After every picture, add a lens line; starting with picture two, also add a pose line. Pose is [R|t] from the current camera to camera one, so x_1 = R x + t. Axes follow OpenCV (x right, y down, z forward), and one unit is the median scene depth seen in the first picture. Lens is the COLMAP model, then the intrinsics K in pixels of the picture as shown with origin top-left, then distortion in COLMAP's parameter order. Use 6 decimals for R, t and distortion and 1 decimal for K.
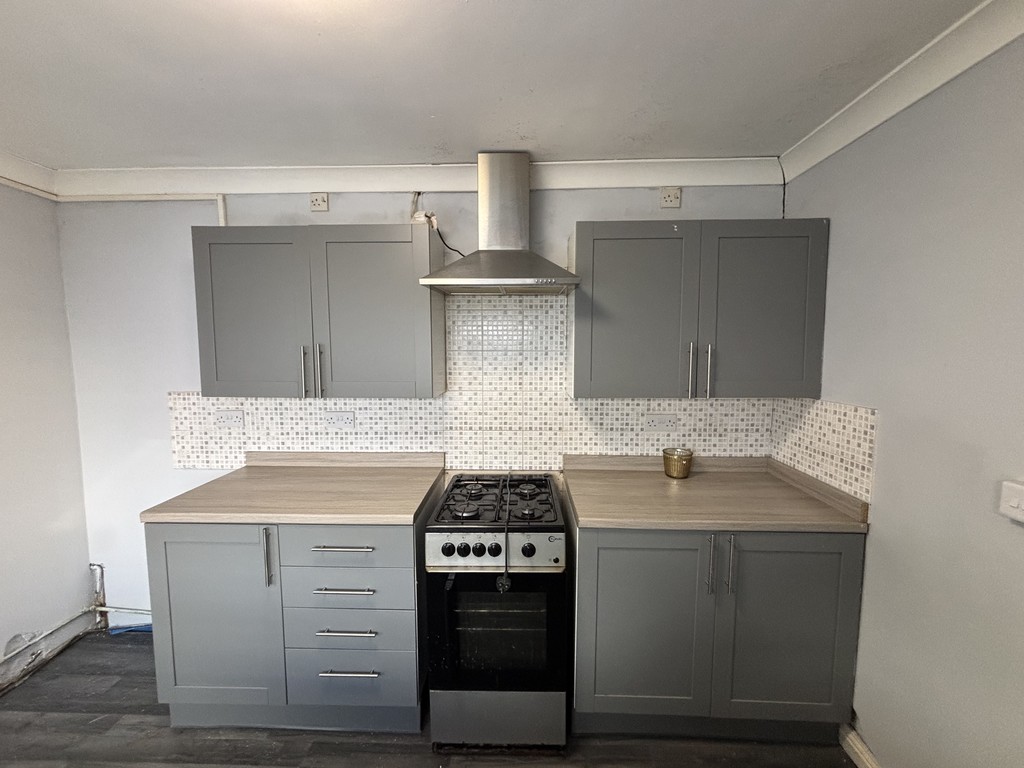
lens RADIAL K [[409.3, 0, 514.0], [0, 409.3, 384.2], [0, 0, 1]] dist [0.002628, -0.000295]
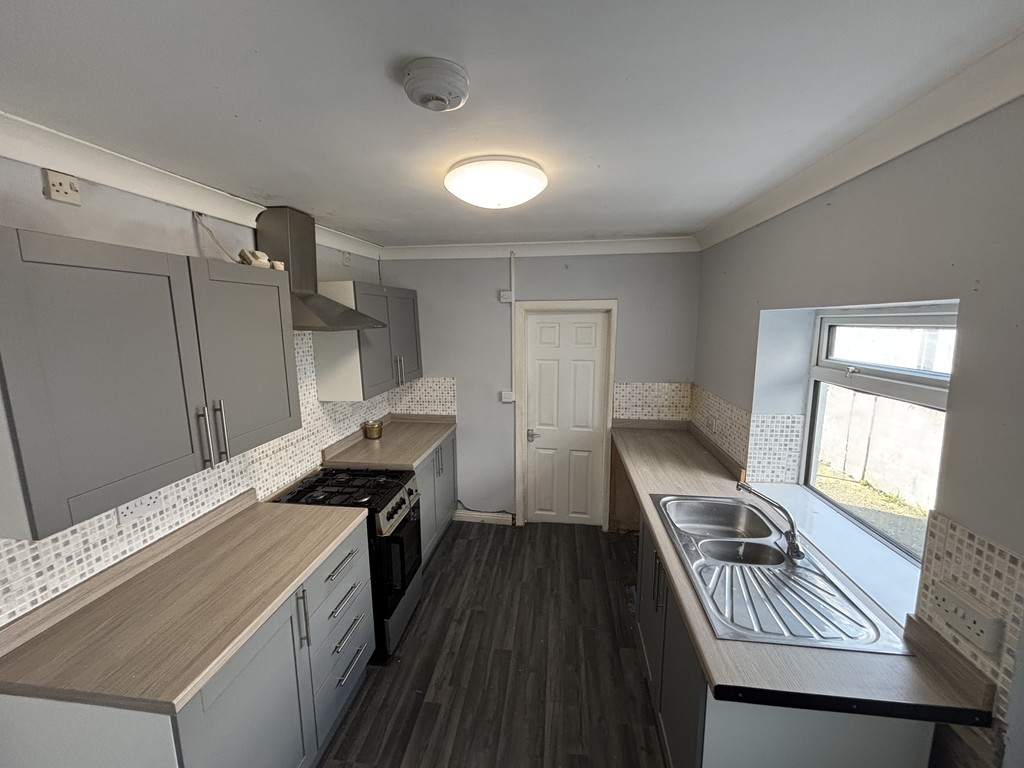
lens RADIAL K [[409.3, 0, 514.7], [0, 409.3, 381.4], [0, 0, 1]] dist [0.002628, -0.000295]
pose [[0.100837, -0.158387, 0.982215, -1.028991], [0.100650, 0.983806, 0.148311, -0.165735], [-0.989799, 0.083904, 0.115146, 0.246569]]
